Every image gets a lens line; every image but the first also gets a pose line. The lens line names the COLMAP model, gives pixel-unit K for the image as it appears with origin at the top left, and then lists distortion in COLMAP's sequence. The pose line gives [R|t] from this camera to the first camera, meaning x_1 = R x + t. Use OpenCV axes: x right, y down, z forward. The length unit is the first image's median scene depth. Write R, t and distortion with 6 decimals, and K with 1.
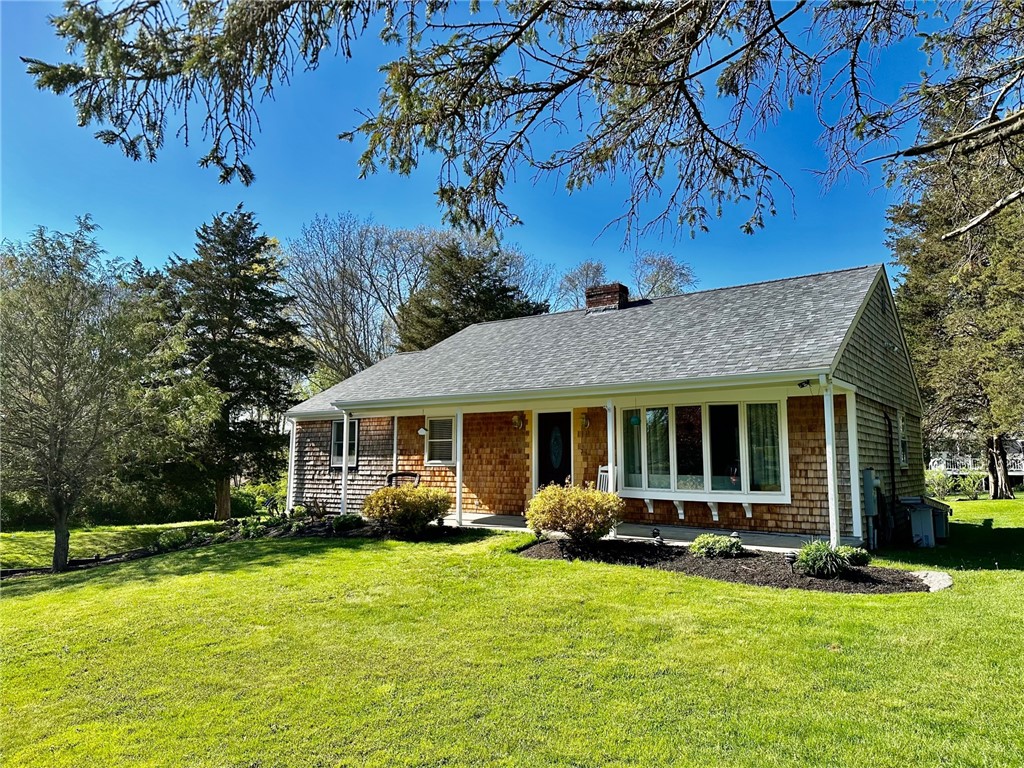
lens RADIAL K [[712.7, 0, 505.8], [0, 712.7, 381.8], [0, 0, 1]] dist [0.112338, -0.140337]
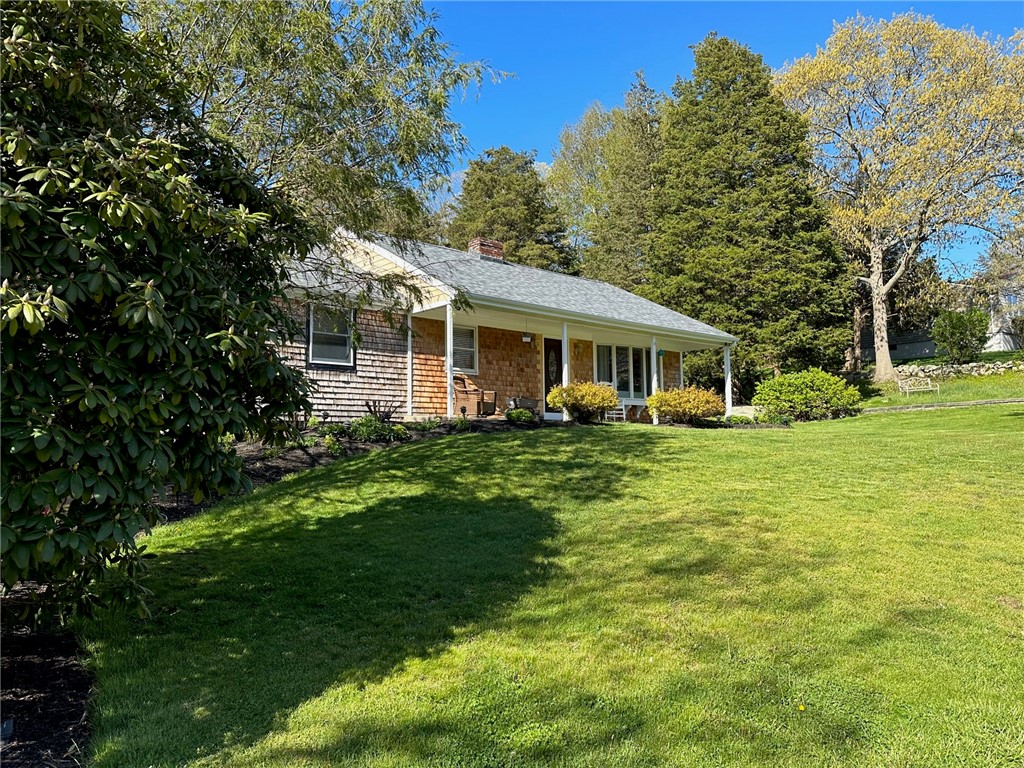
lens RADIAL K [[712.7, 0, 505.8], [0, 712.7, 381.8], [0, 0, 1]] dist [0.112338, -0.140337]
pose [[0.224913, 0.043913, 0.973389, -1.076510], [-0.145725, 0.989265, -0.010958, 0.133605], [-0.963420, -0.139382, 0.228898, 0.718220]]
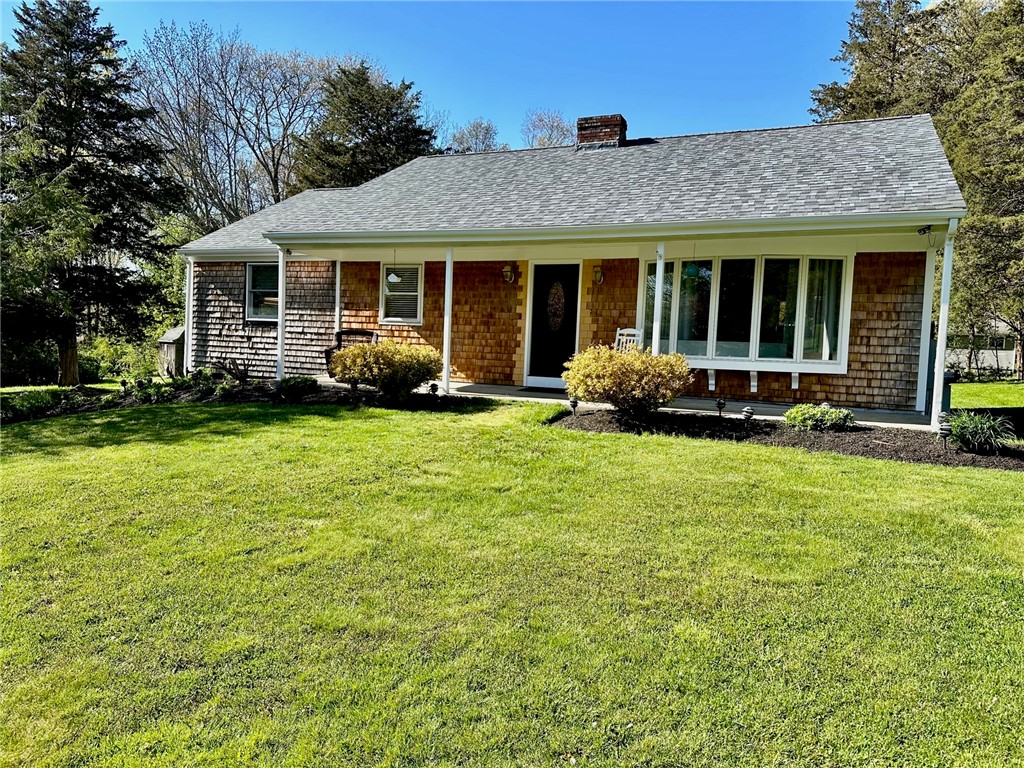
lens RADIAL K [[708.1, 0, 511.8], [0, 708.1, 394.2], [0, 0, 1]] dist [0.109994, -0.151177]
pose [[0.974330, 0.023006, 0.223944, -0.150906], [-0.062773, 0.983074, 0.172117, 0.048475], [-0.216194, -0.181756, 0.959283, 0.172406]]
